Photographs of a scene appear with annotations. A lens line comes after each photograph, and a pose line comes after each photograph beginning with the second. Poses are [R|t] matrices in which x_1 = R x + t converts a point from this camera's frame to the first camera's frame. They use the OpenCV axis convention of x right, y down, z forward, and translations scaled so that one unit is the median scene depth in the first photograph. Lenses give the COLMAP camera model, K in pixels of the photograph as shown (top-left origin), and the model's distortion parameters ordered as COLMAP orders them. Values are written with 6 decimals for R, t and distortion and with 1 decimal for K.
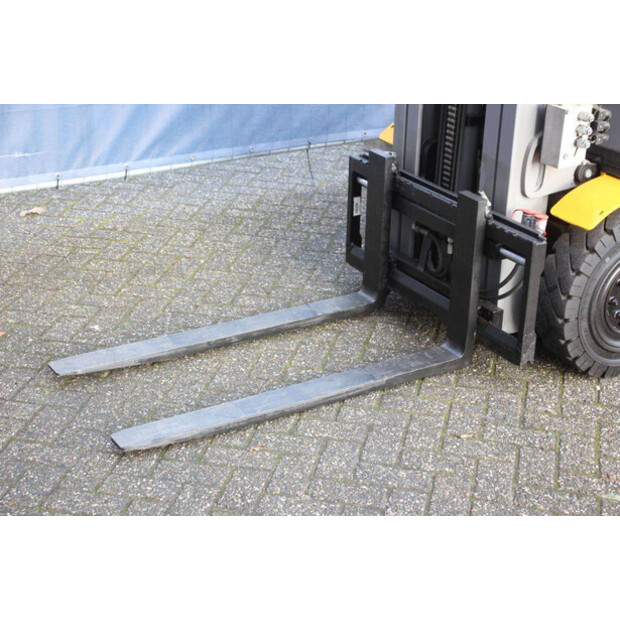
lens RADIAL K [[1190.2, 0, 310.0], [0, 1190.2, 310.0], [0, 0, 1]] dist [0.258514, -0.014104]
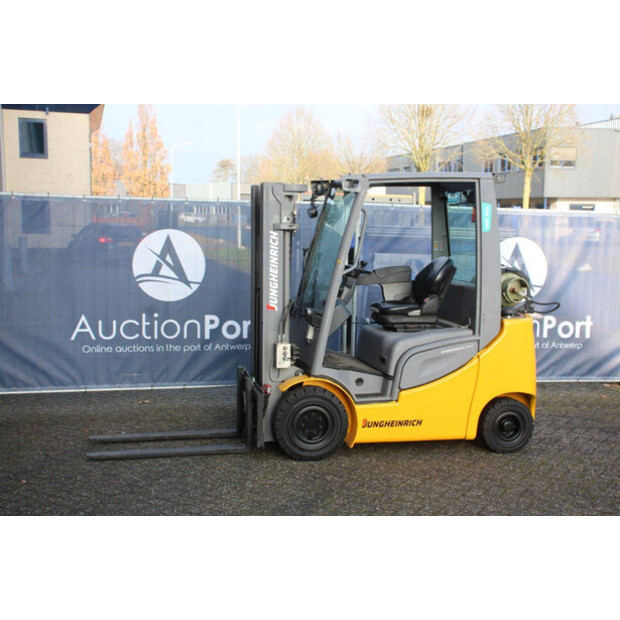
lens RADIAL K [[864.6, 0, 310.0], [0, 864.6, 310.0], [0, 0, 1]] dist [0.071397, 0.024242]
pose [[0.949652, 0.021026, -0.312600, 0.764090], [-0.119077, 0.947097, -0.298040, 0.273045], [0.289796, 0.320258, 0.901916, -0.588318]]
